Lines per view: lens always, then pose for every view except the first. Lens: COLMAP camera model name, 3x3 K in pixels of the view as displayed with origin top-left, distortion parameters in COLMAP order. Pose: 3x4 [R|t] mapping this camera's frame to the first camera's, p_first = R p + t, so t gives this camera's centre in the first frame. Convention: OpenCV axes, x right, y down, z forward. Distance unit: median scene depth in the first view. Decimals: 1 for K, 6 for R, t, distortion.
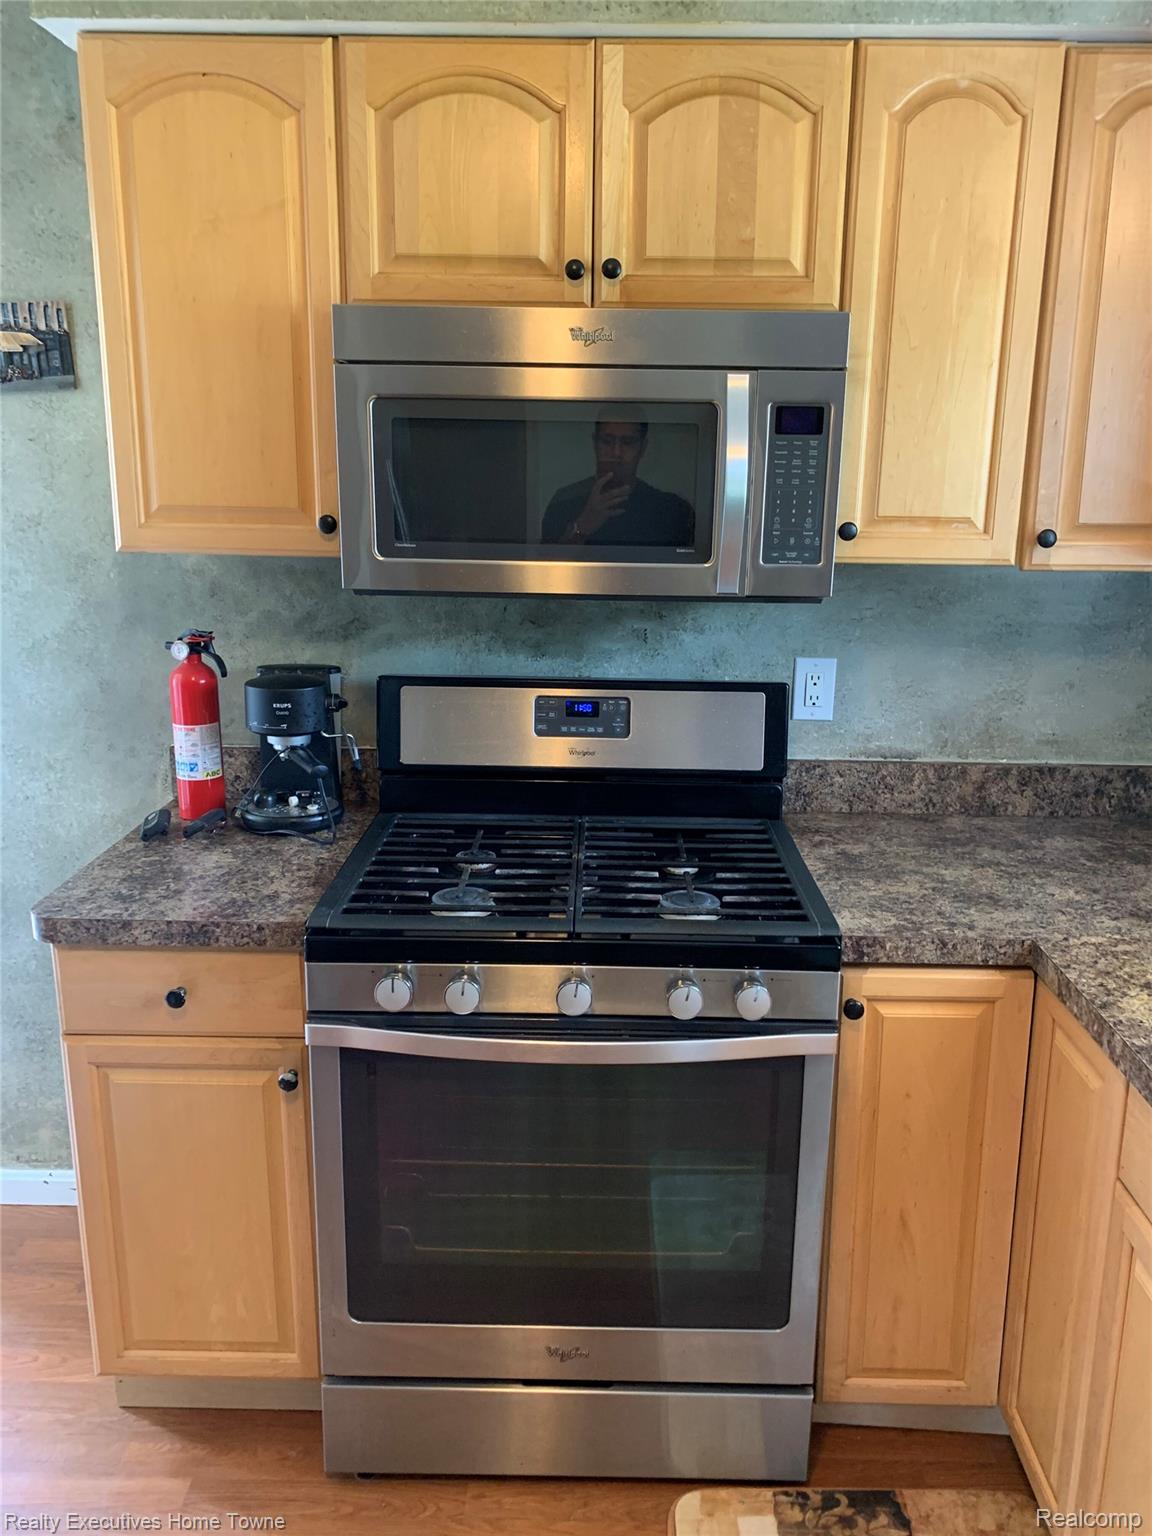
lens RADIAL K [[1166.6, 0, 600.2], [0, 1166.6, 751.9], [0, 0, 1]] dist [0.023315, -0.029430]
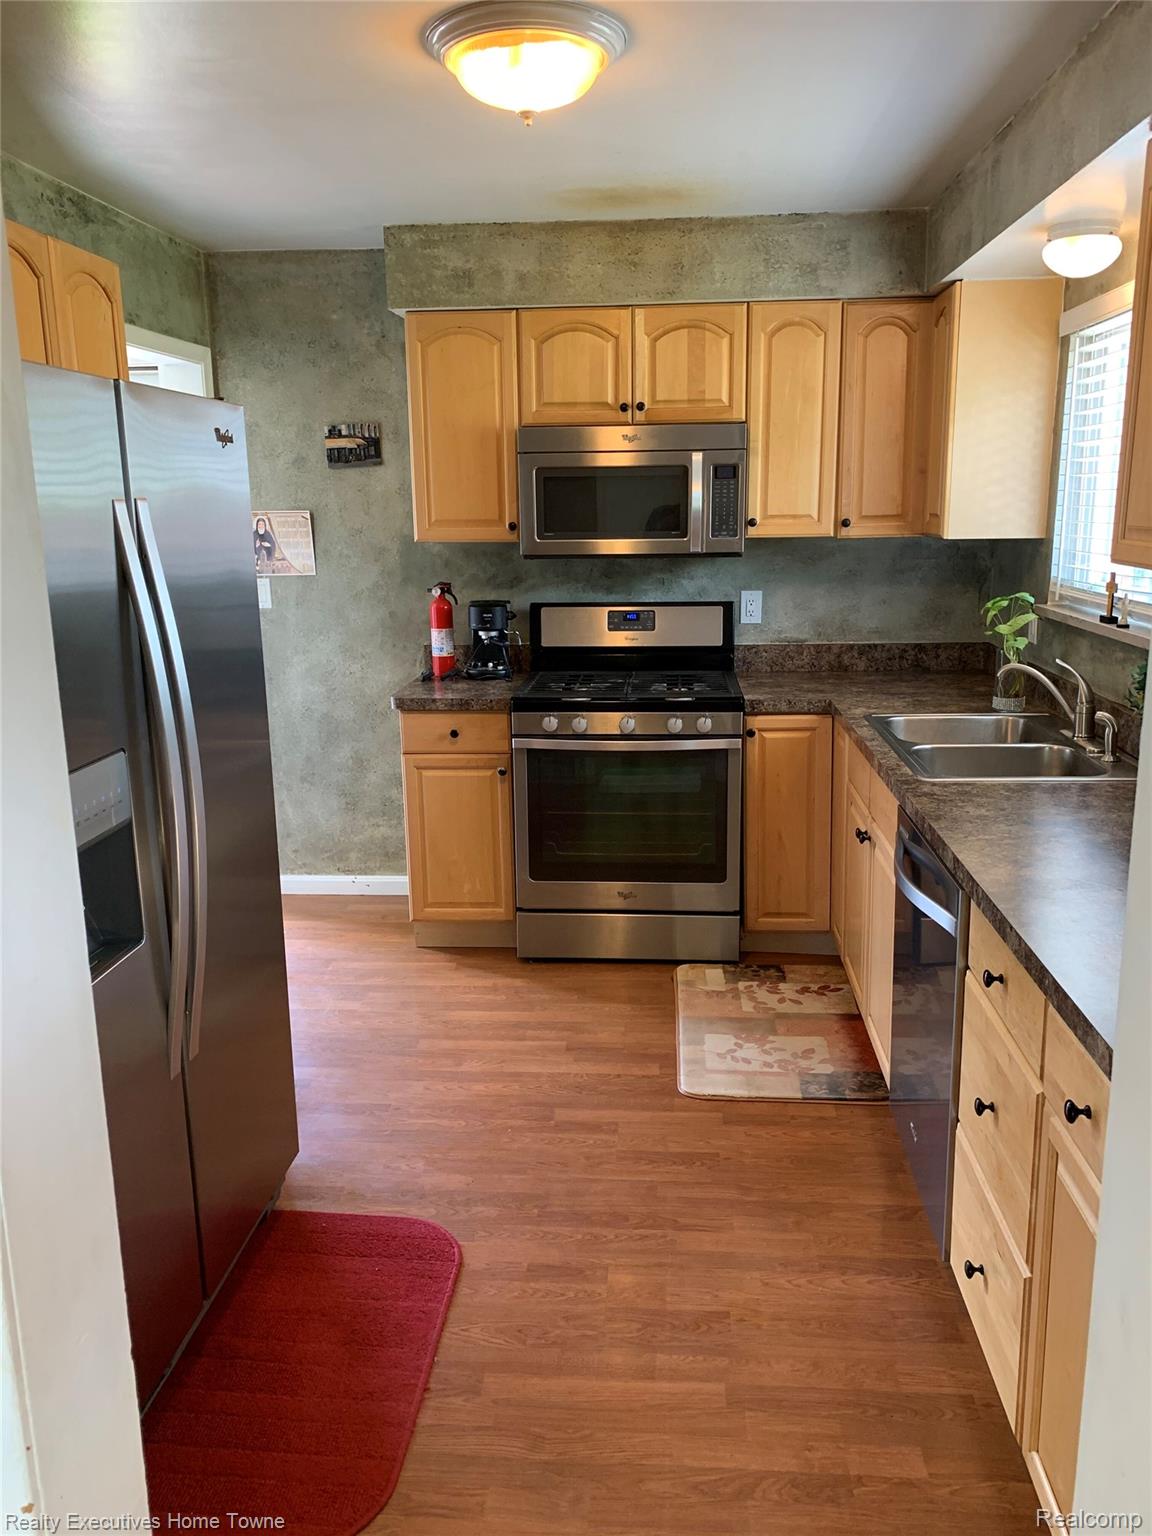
lens RADIAL K [[1166.6, 0, 585.4], [0, 1166.6, 784.3], [0, 0, 1]] dist [0.023315, -0.029430]
pose [[0.997545, -0.012803, -0.068850, 0.046612], [0.012887, 0.999917, 0.000778, 0.289597], [0.068834, -0.001664, 0.997627, -1.175707]]
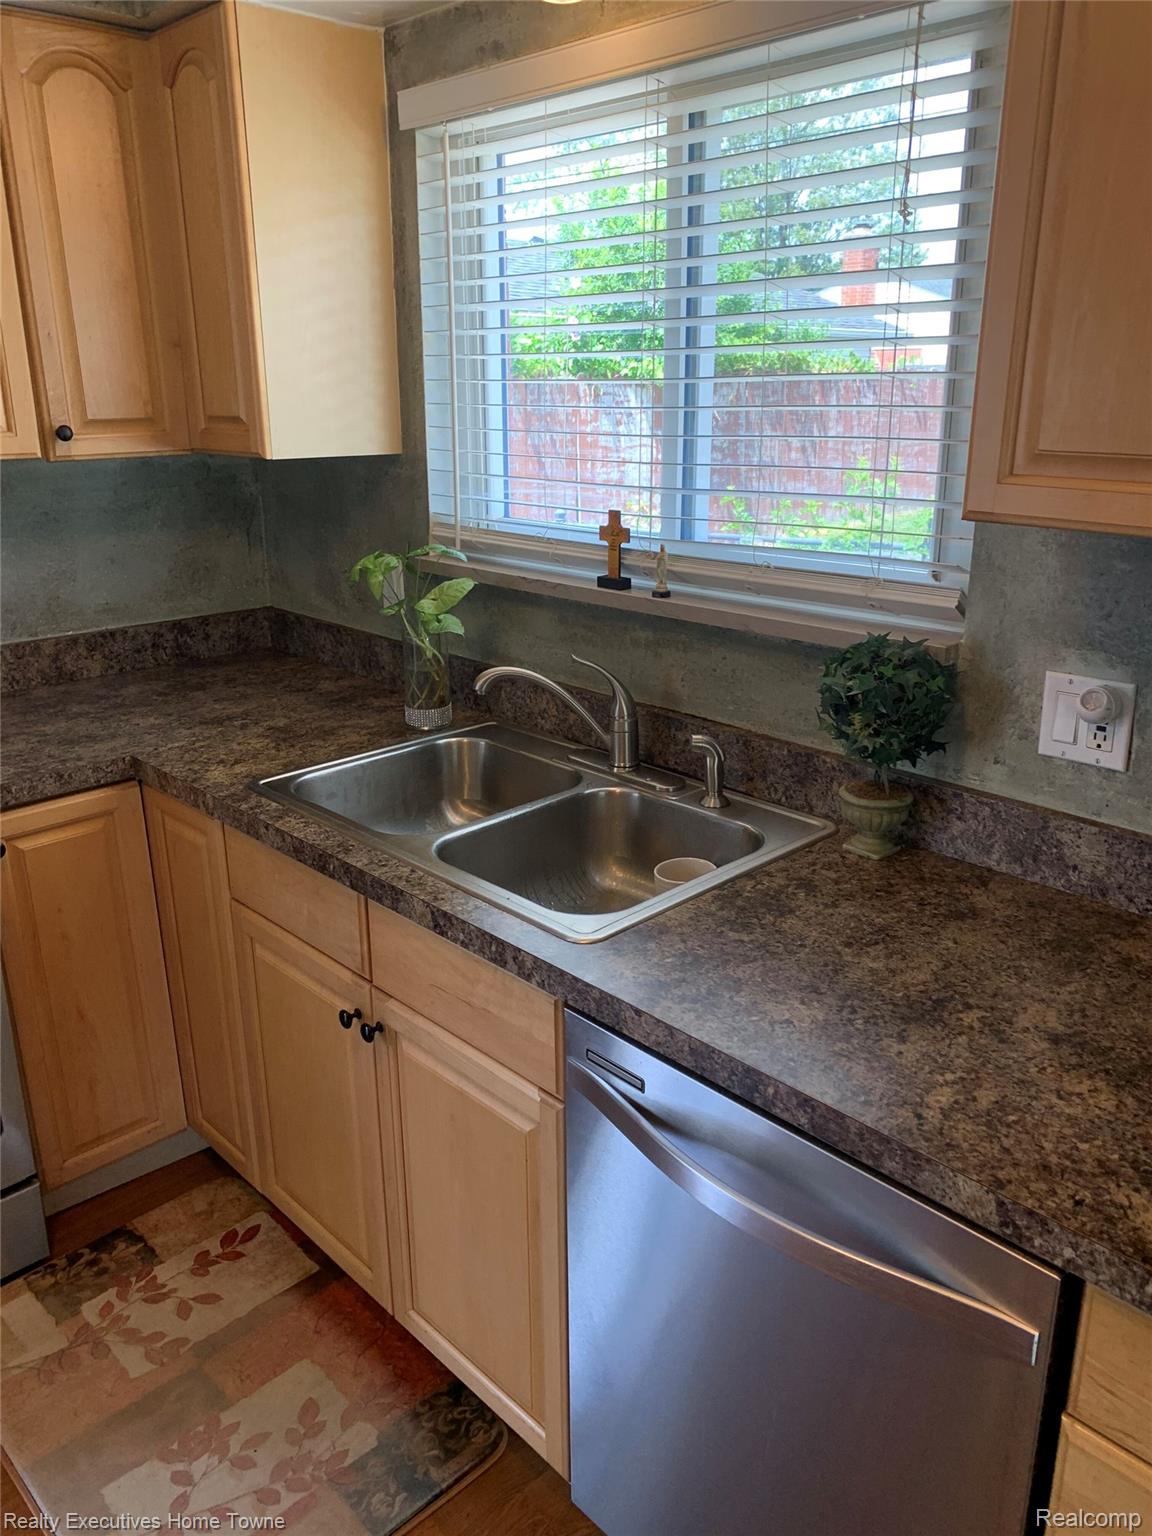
lens RADIAL K [[1166.6, 0, 583.2], [0, 1166.6, 754.1], [0, 0, 1]] dist [0.023315, -0.029430]
pose [[0.710878, -0.227667, 0.665447, -0.111568], [0.175837, 0.973642, 0.145267, 0.056080], [-0.680980, 0.013743, 0.732173, -0.231477]]
